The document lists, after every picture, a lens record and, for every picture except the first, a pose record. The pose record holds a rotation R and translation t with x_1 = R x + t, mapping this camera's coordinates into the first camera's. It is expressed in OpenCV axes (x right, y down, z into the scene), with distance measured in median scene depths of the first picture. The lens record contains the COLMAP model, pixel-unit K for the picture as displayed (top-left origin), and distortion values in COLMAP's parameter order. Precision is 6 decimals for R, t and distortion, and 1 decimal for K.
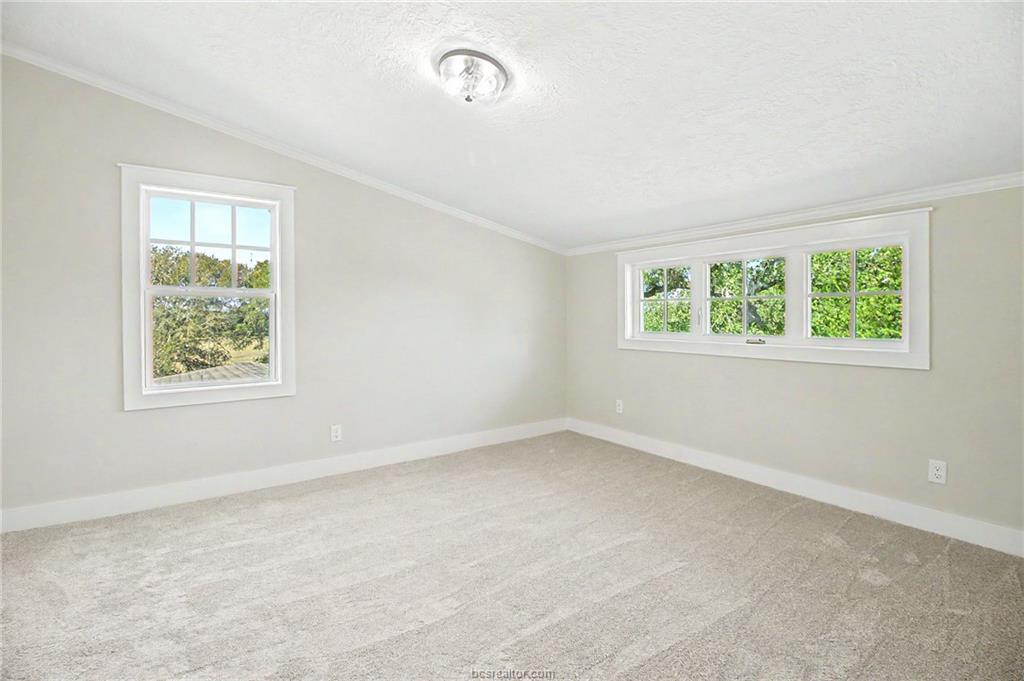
lens RADIAL K [[473.1, 0, 508.1], [0, 473.1, 323.7], [0, 0, 1]] dist [0.001272, -0.000165]
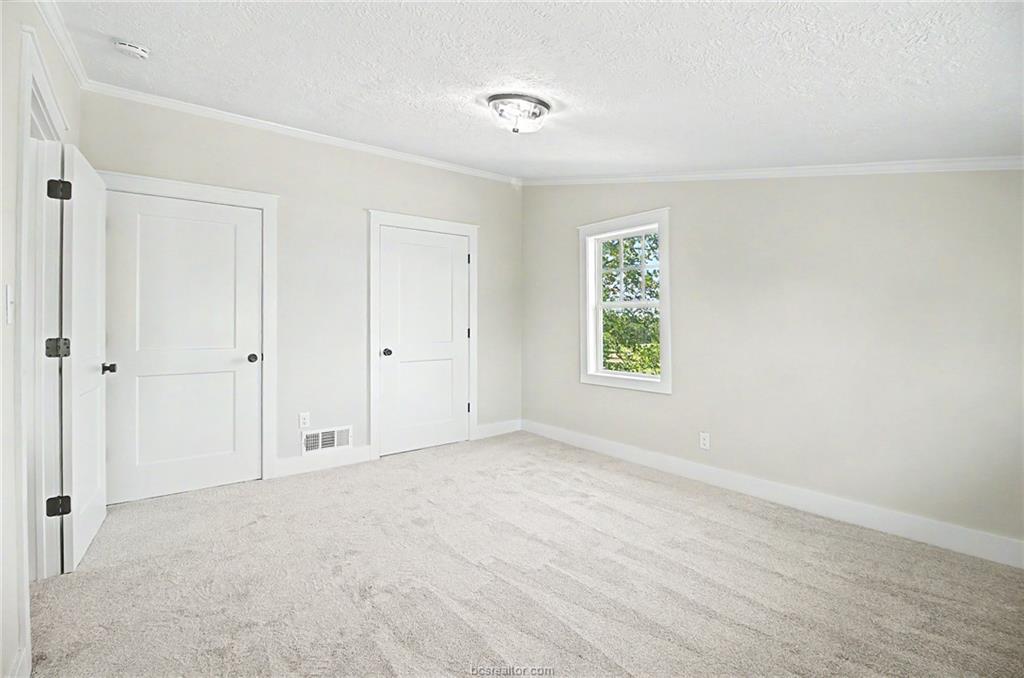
lens RADIAL K [[473.1, 0, 508.1], [0, 473.1, 322.2], [0, 0, 1]] dist [0.001272, -0.000165]
pose [[0.032137, -0.006947, -0.999459, 0.861923], [-0.009937, 0.999924, -0.007269, -0.002605], [0.999434, 0.010165, 0.032066, 0.807261]]
